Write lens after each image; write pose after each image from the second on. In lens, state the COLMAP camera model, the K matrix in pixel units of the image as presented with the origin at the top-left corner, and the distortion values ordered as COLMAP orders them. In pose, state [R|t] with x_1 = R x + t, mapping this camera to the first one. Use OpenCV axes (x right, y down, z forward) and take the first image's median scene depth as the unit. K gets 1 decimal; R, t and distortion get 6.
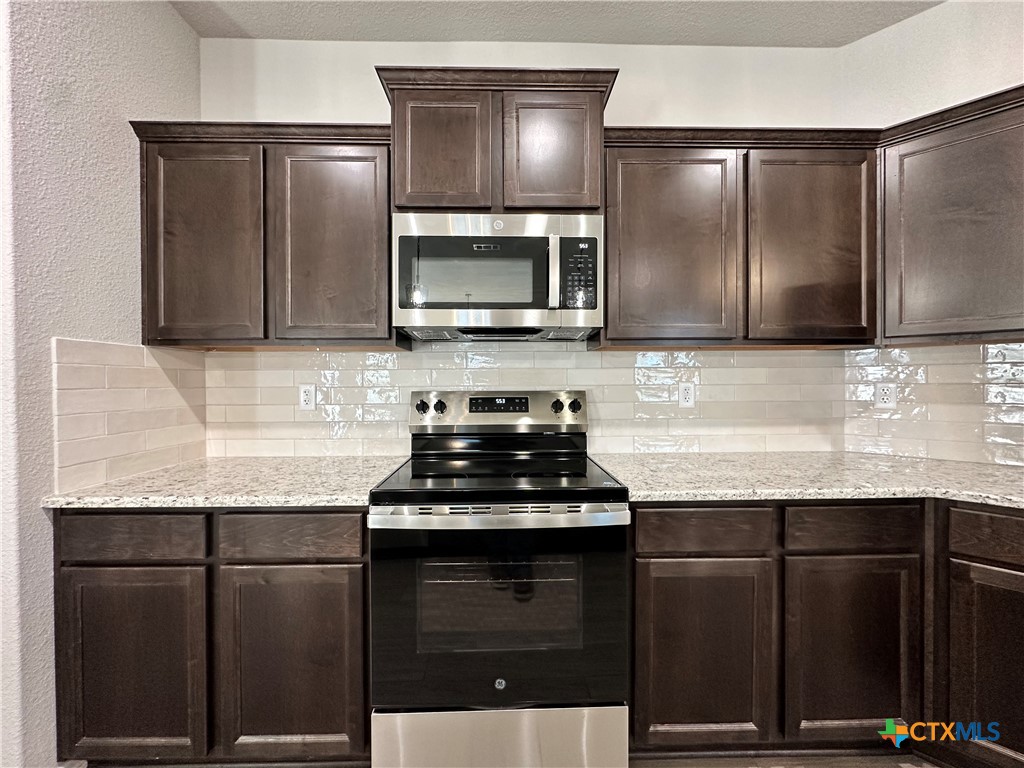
lens RADIAL K [[406.9, 0, 511.4], [0, 406.9, 383.7], [0, 0, 1]] dist [-0.003515, 0.000049]
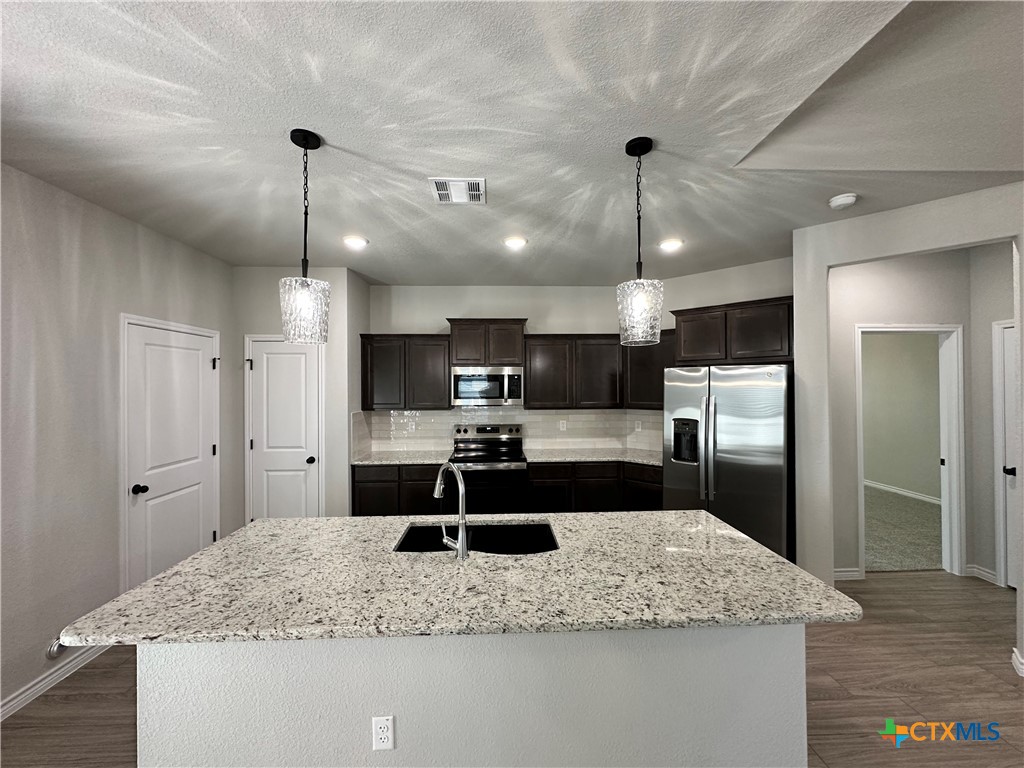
lens RADIAL K [[408.6, 0, 511.6], [0, 408.6, 383.1], [0, 0, 1]] dist [-0.009894, 0.002114]
pose [[0.999852, -0.000235, 0.017195, 0.083004], [0.000408, 0.999949, -0.010102, -0.239079], [-0.017192, 0.010108, 0.999801, -1.740618]]
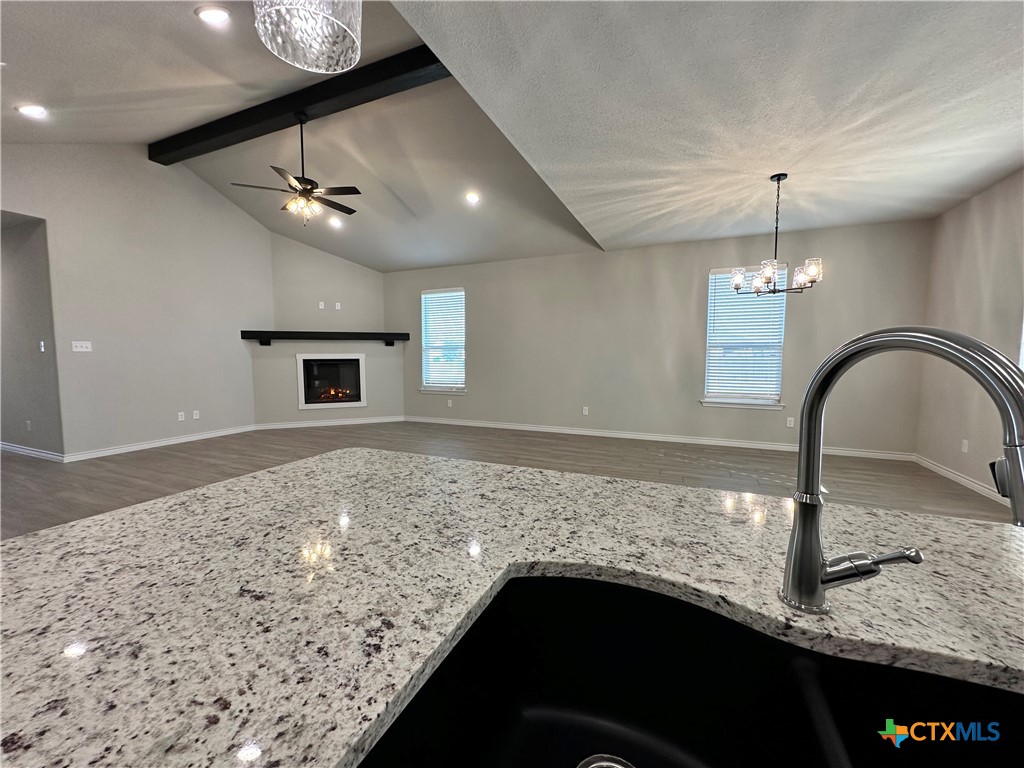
lens RADIAL K [[408.6, 0, 508.8], [0, 408.6, 385.6], [0, 0, 1]] dist [-0.009894, 0.002114]
pose [[-0.906125, -0.027343, 0.422126, 0.060795], [0.006826, 0.996834, 0.079222, -0.012127], [-0.422956, 0.074666, -0.903069, -0.221107]]
